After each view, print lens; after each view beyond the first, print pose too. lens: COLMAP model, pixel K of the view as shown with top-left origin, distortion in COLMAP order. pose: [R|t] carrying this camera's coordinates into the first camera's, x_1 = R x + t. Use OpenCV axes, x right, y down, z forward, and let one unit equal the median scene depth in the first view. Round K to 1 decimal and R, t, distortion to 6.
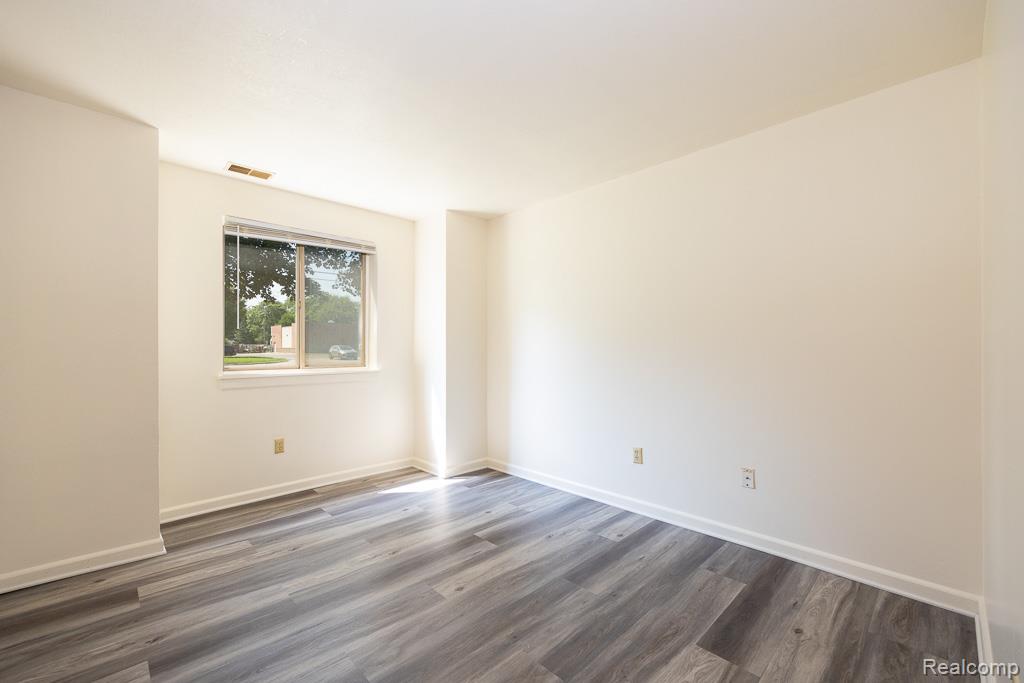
lens RADIAL K [[414.4, 0, 516.7], [0, 414.4, 344.3], [0, 0, 1]] dist [0.001585, -0.001424]
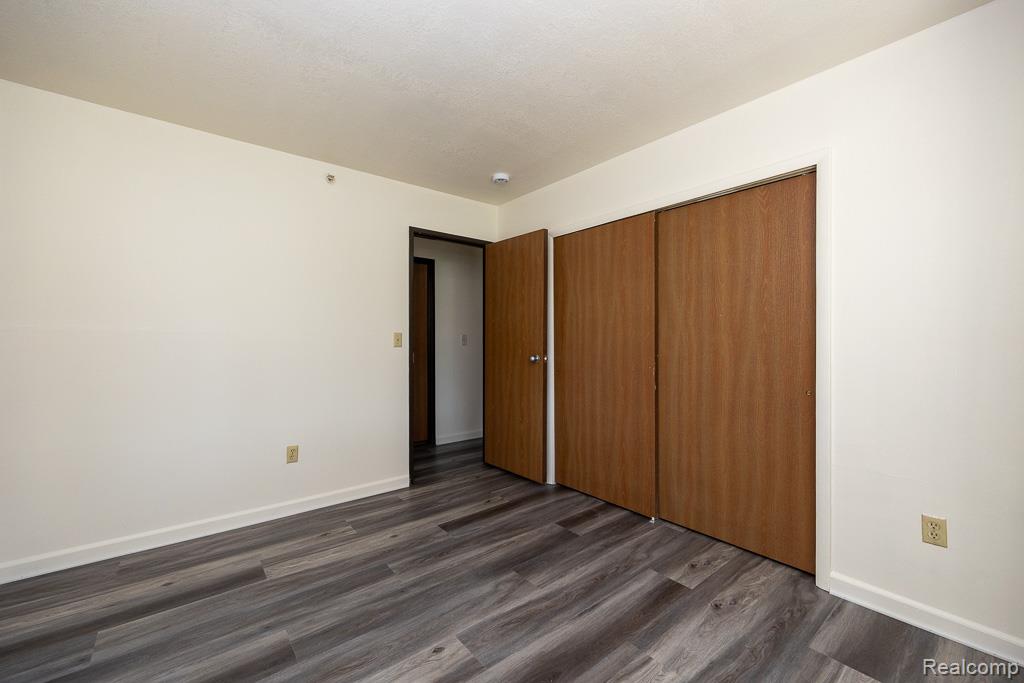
lens RADIAL K [[414.4, 0, 515.7], [0, 414.4, 342.3], [0, 0, 1]] dist [0.001585, -0.001424]
pose [[-0.996033, 0.004717, 0.088858, -0.409382], [0.003617, 0.999915, -0.012529, 0.016043], [-0.088910, -0.012158, -0.995965, 2.037325]]
